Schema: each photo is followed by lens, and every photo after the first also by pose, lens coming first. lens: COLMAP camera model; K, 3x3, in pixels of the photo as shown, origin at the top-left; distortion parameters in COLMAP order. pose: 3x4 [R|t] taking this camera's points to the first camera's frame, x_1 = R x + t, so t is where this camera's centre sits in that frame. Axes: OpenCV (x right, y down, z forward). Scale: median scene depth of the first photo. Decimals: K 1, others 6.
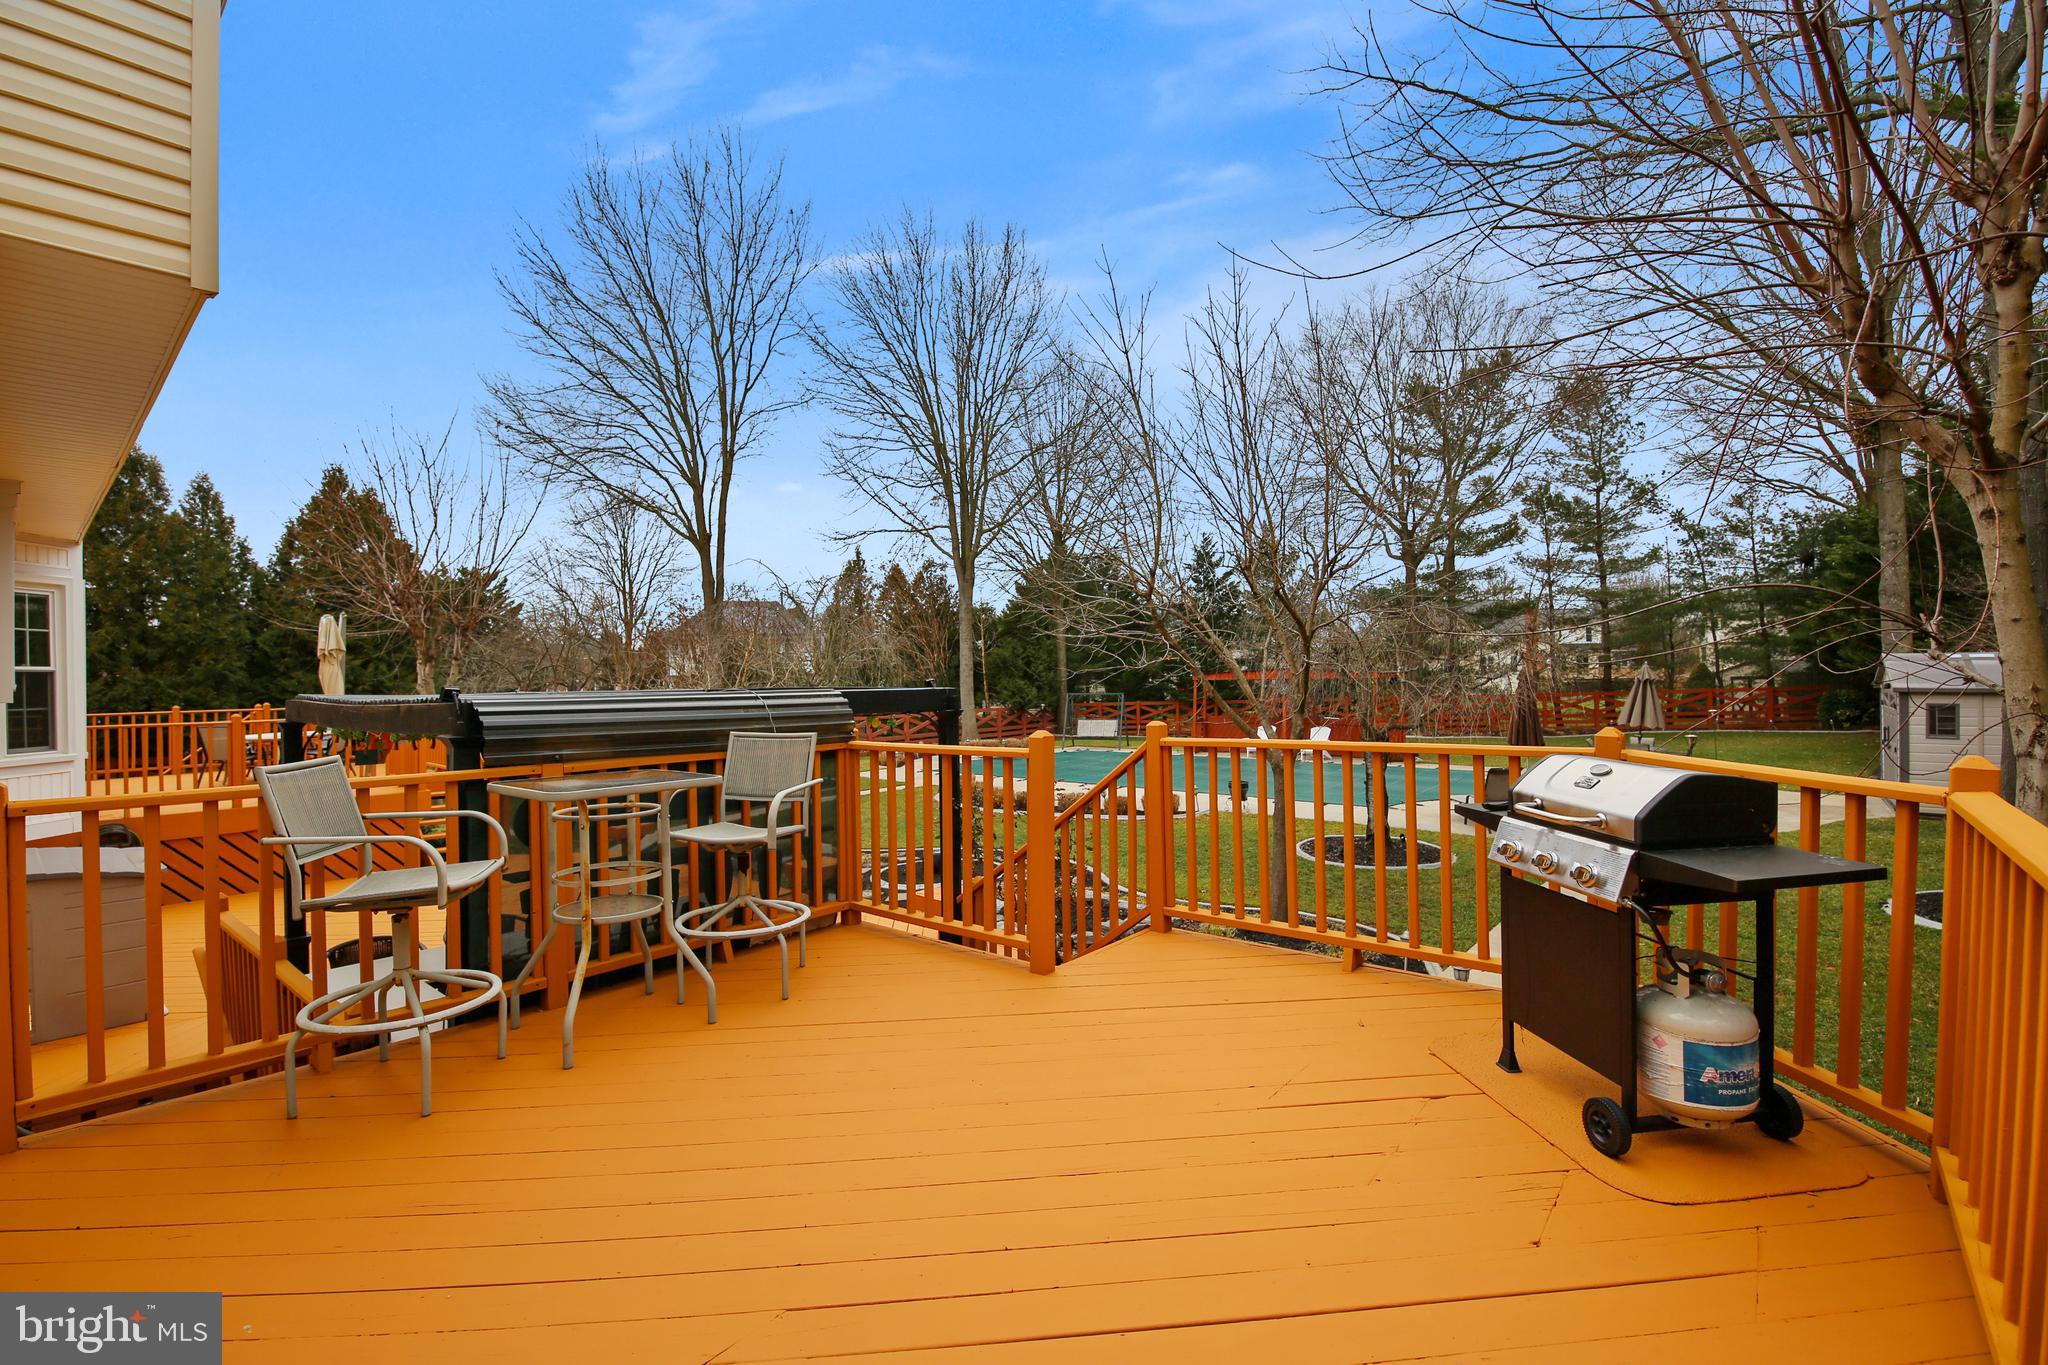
lens RADIAL K [[896.3, 0, 1018.4], [0, 896.3, 670.5], [0, 0, 1]] dist [-0.002447, -0.006775]
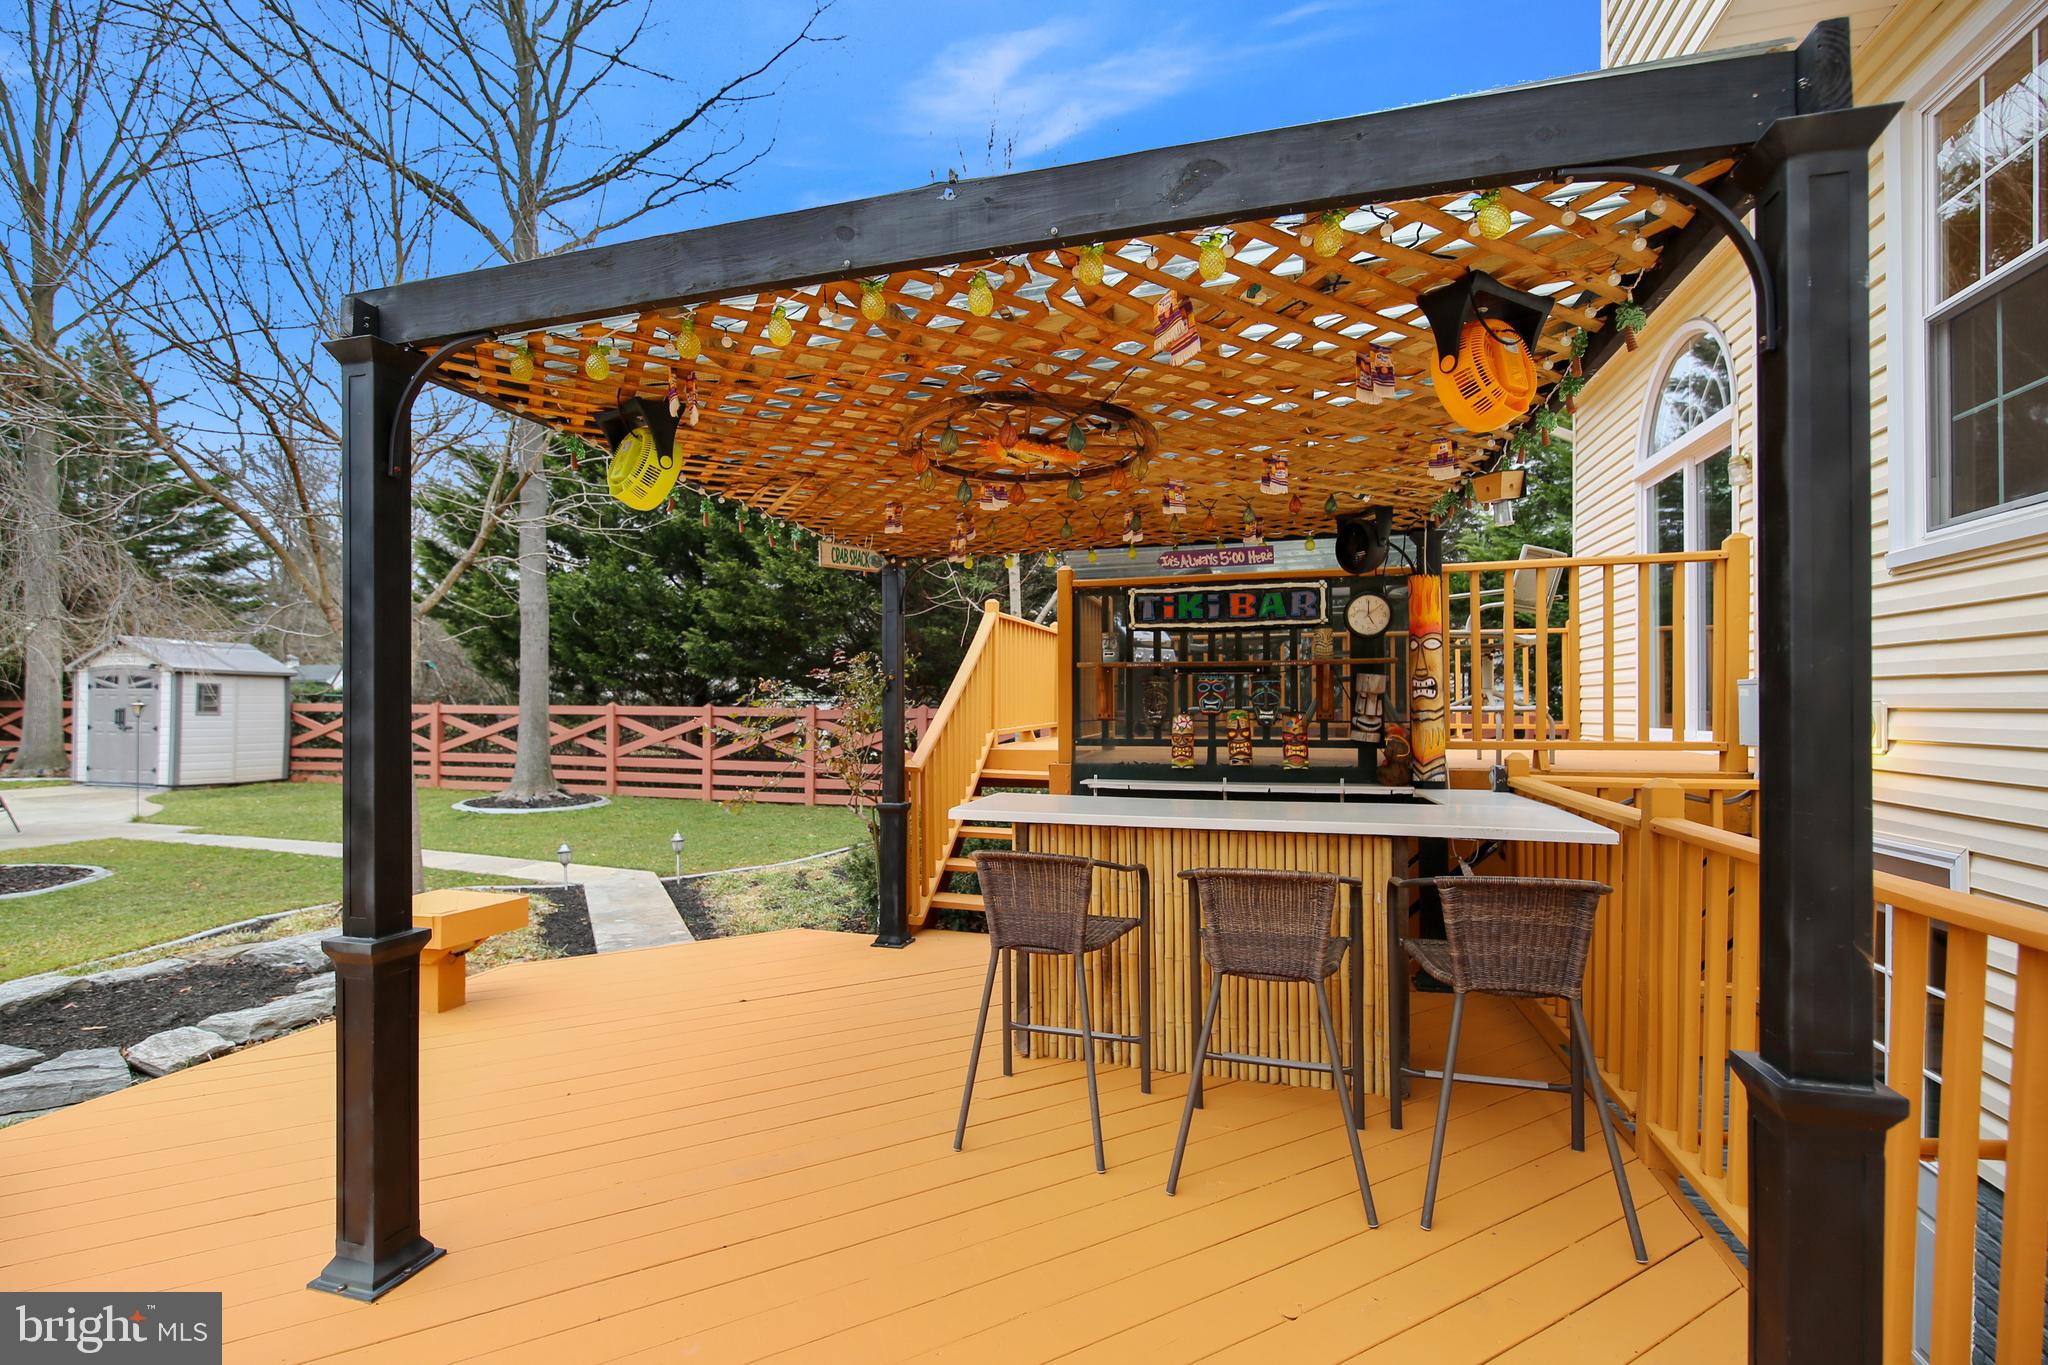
lens RADIAL K [[886.9, 0, 1031.2], [0, 886.9, 704.5], [0, 0, 1]] dist [-0.002439, -0.000977]
pose [[-0.430596, 0.018155, 0.902362, -0.148964], [0.001573, 0.999811, -0.019365, 0.033793], [-0.902543, -0.006919, -0.430543, 0.213635]]
